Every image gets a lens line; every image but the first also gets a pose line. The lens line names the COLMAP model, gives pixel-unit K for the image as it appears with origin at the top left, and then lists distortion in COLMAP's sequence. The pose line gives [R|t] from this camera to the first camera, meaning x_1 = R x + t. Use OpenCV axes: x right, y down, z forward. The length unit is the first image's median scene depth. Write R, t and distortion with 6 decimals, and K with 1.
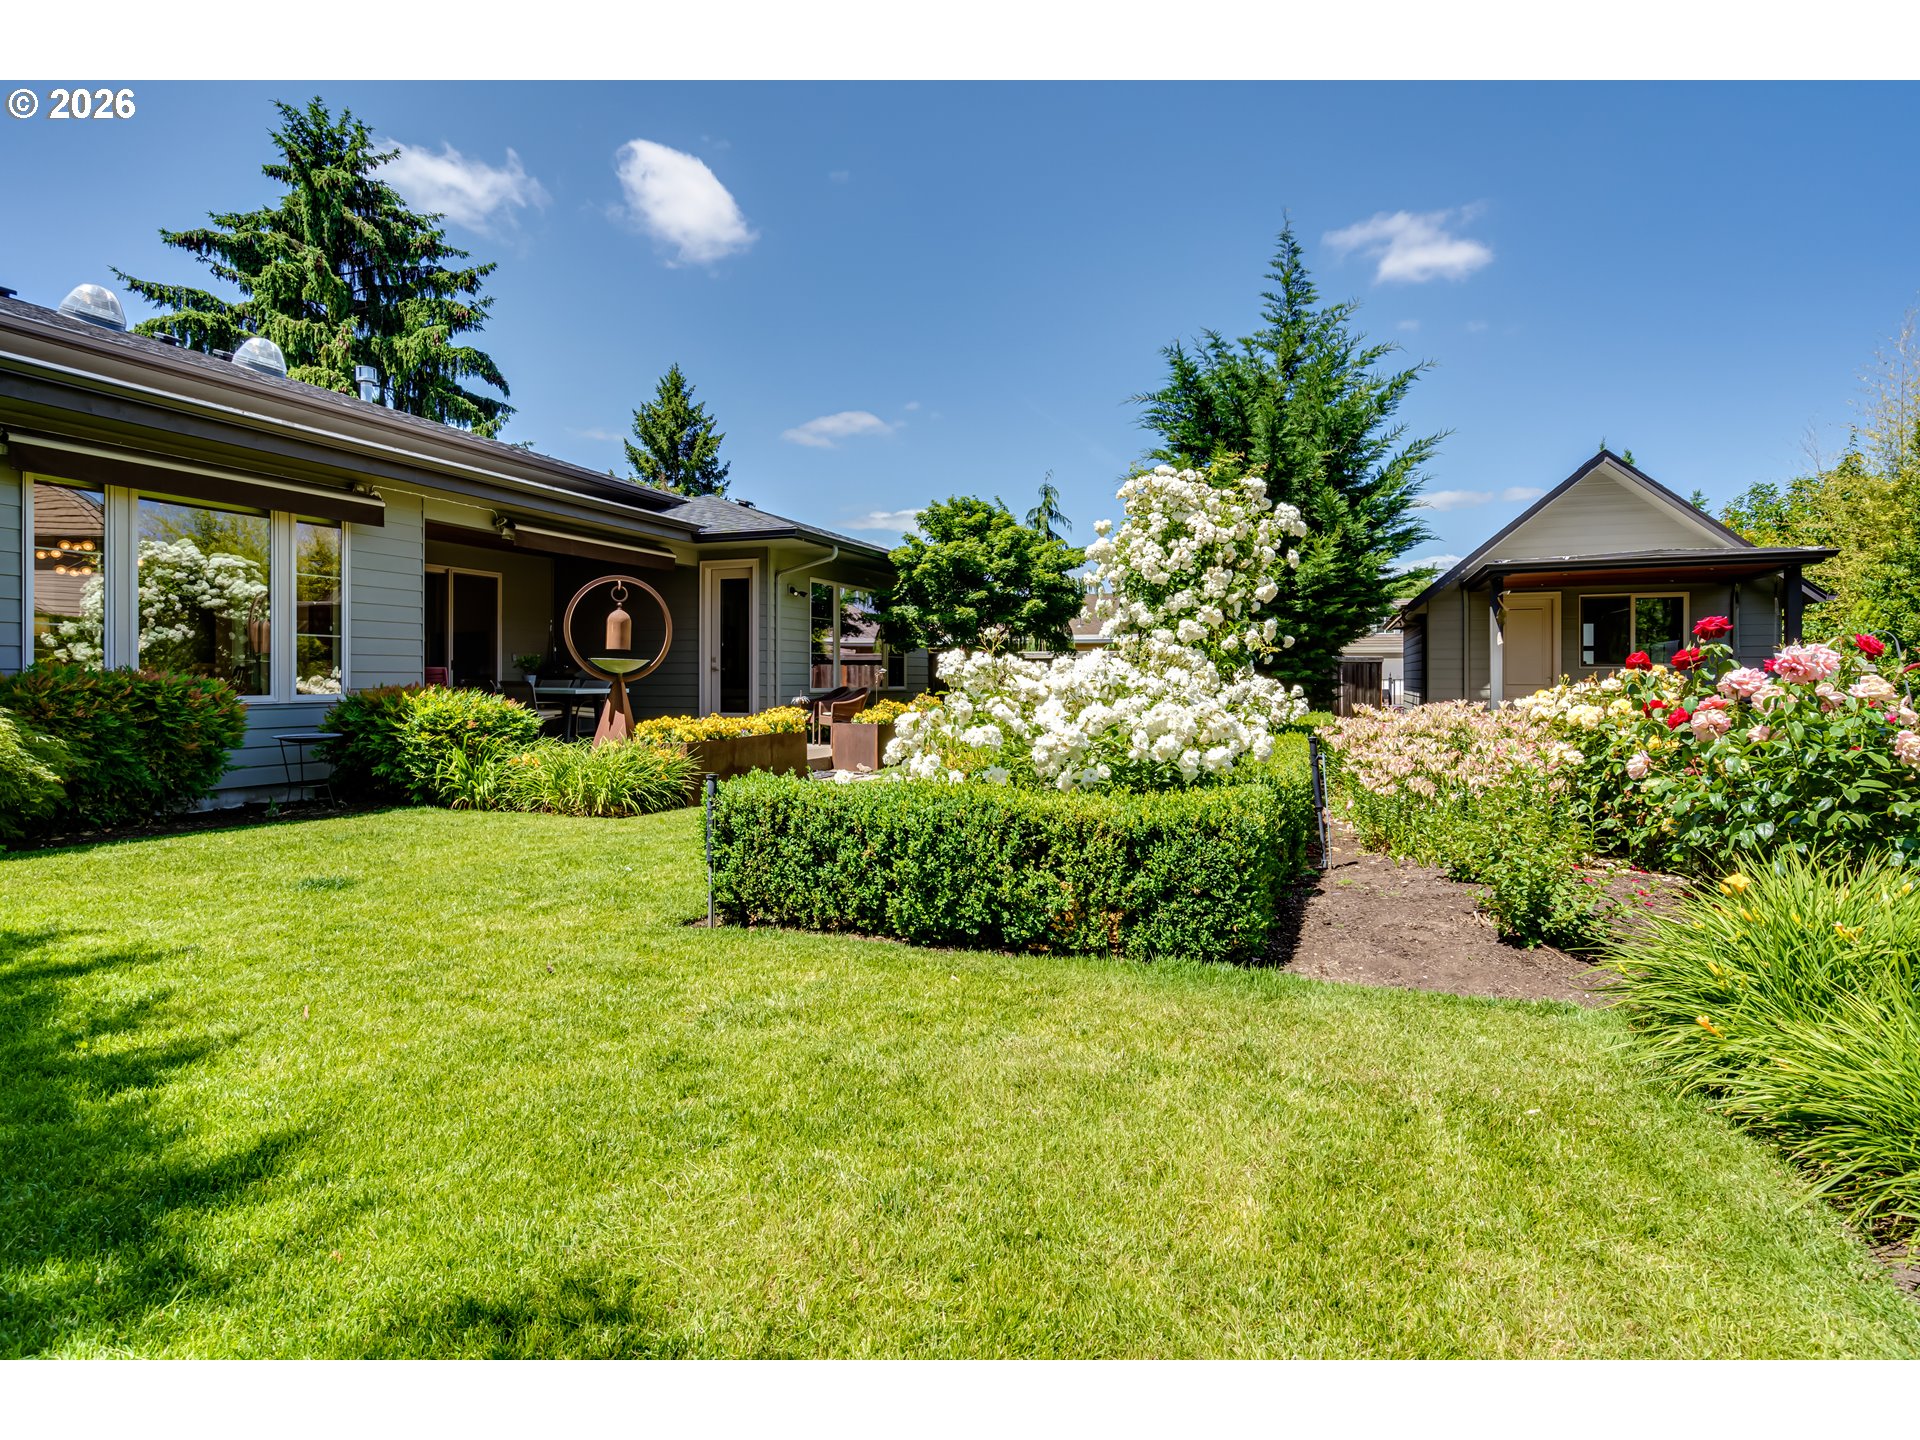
lens RADIAL K [[967.1, 0, 941.9], [0, 967.1, 672.9], [0, 0, 1]] dist [0.001118, 0.000713]
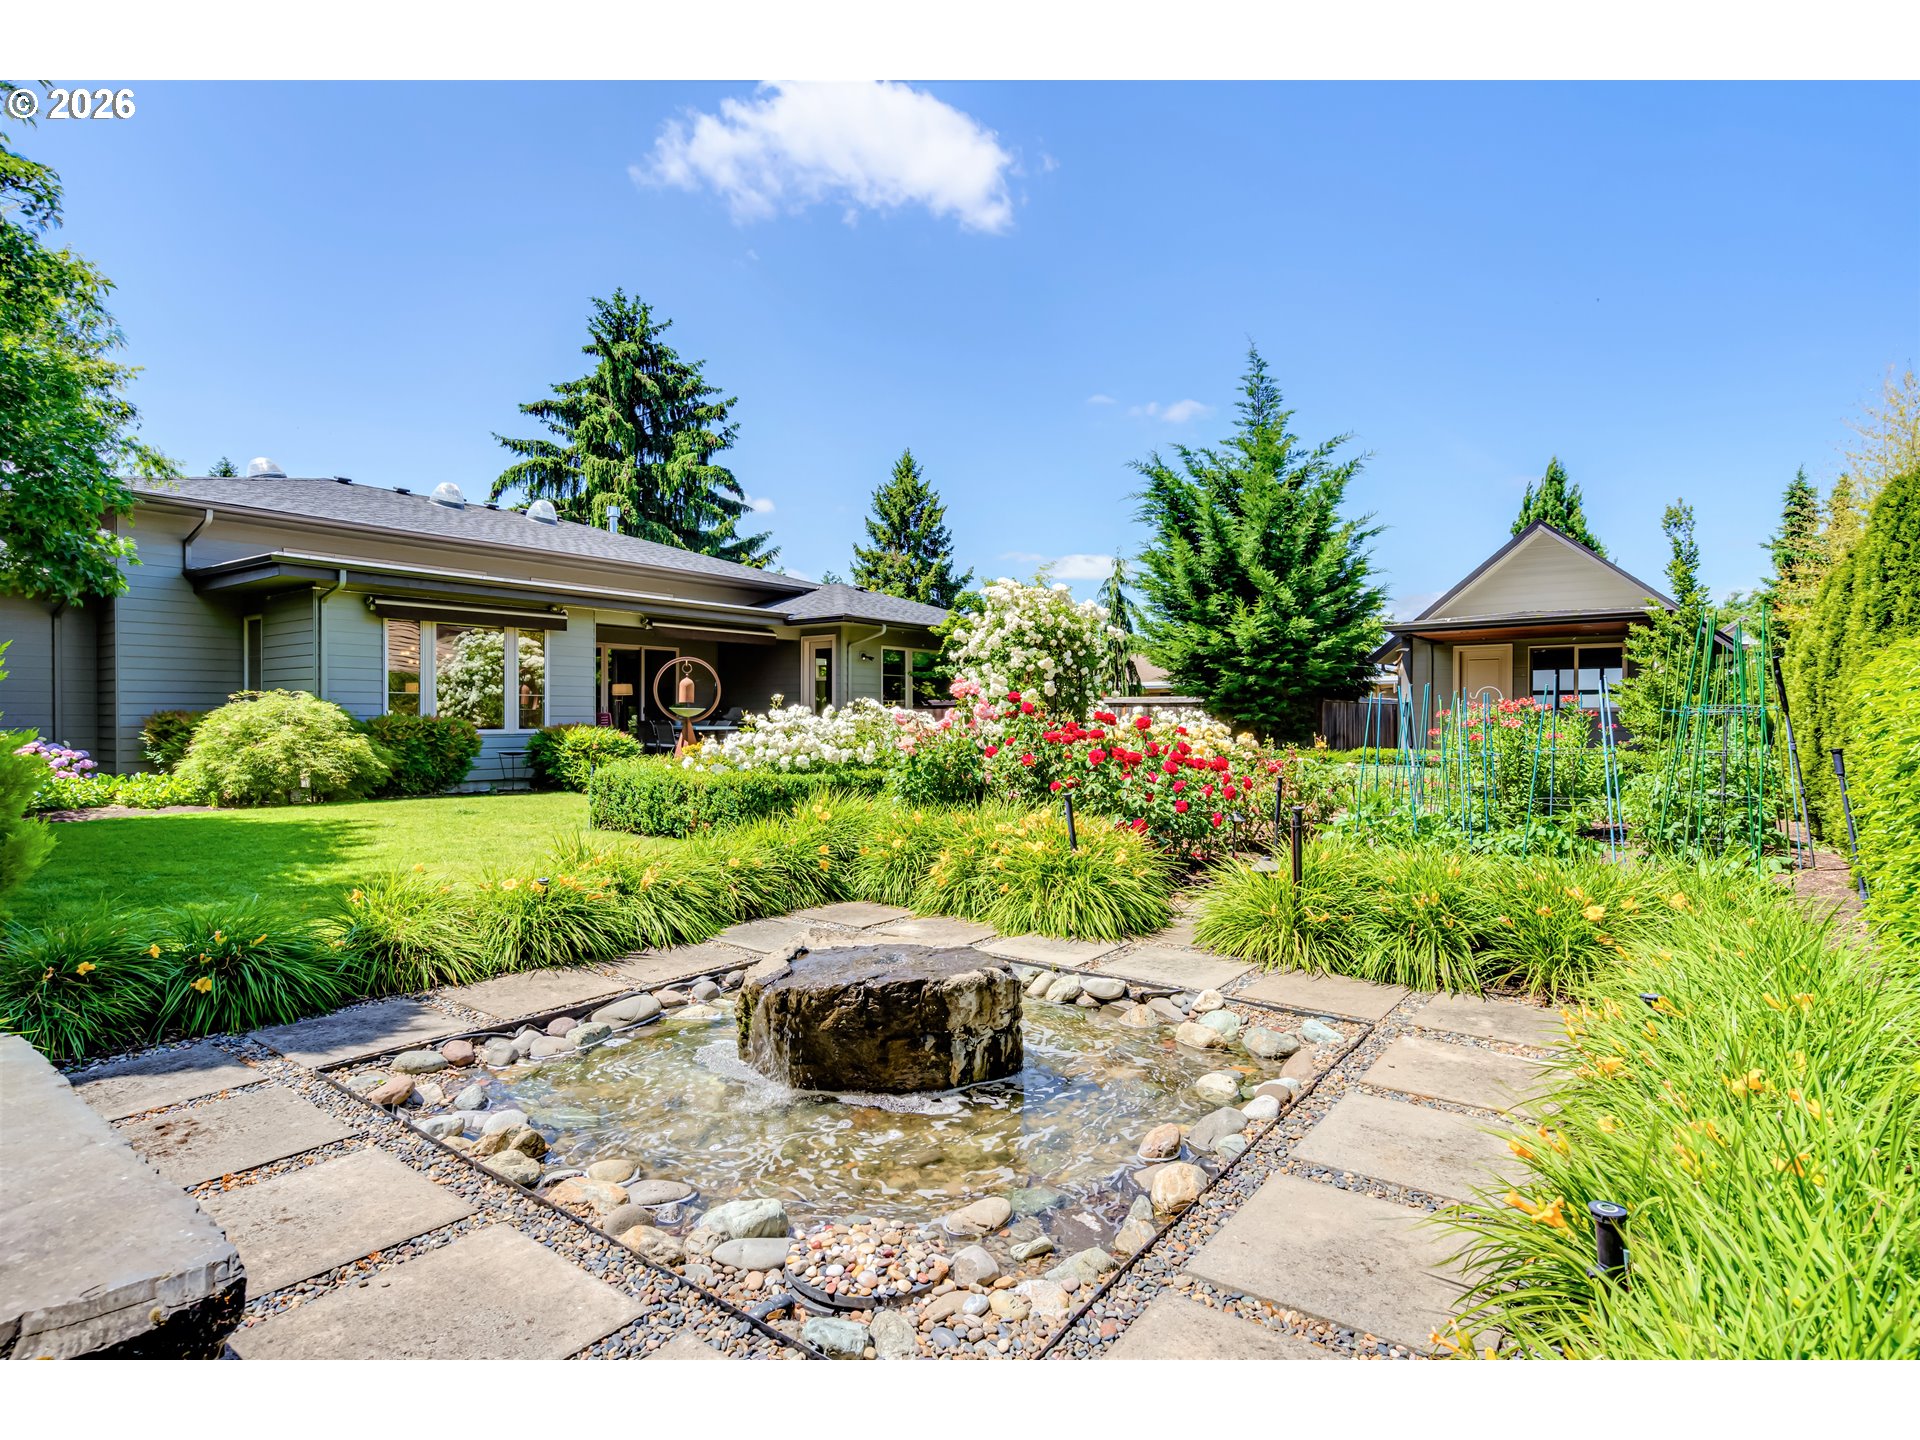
lens RADIAL K [[967.1, 0, 965.5], [0, 967.1, 716.4], [0, 0, 1]] dist [0.001118, 0.000713]
pose [[0.956203, 0.001025, -0.292702, 0.227379], [0.000233, 0.999991, 0.004263, -0.002944], [0.292704, -0.004145, 0.956194, -0.162354]]
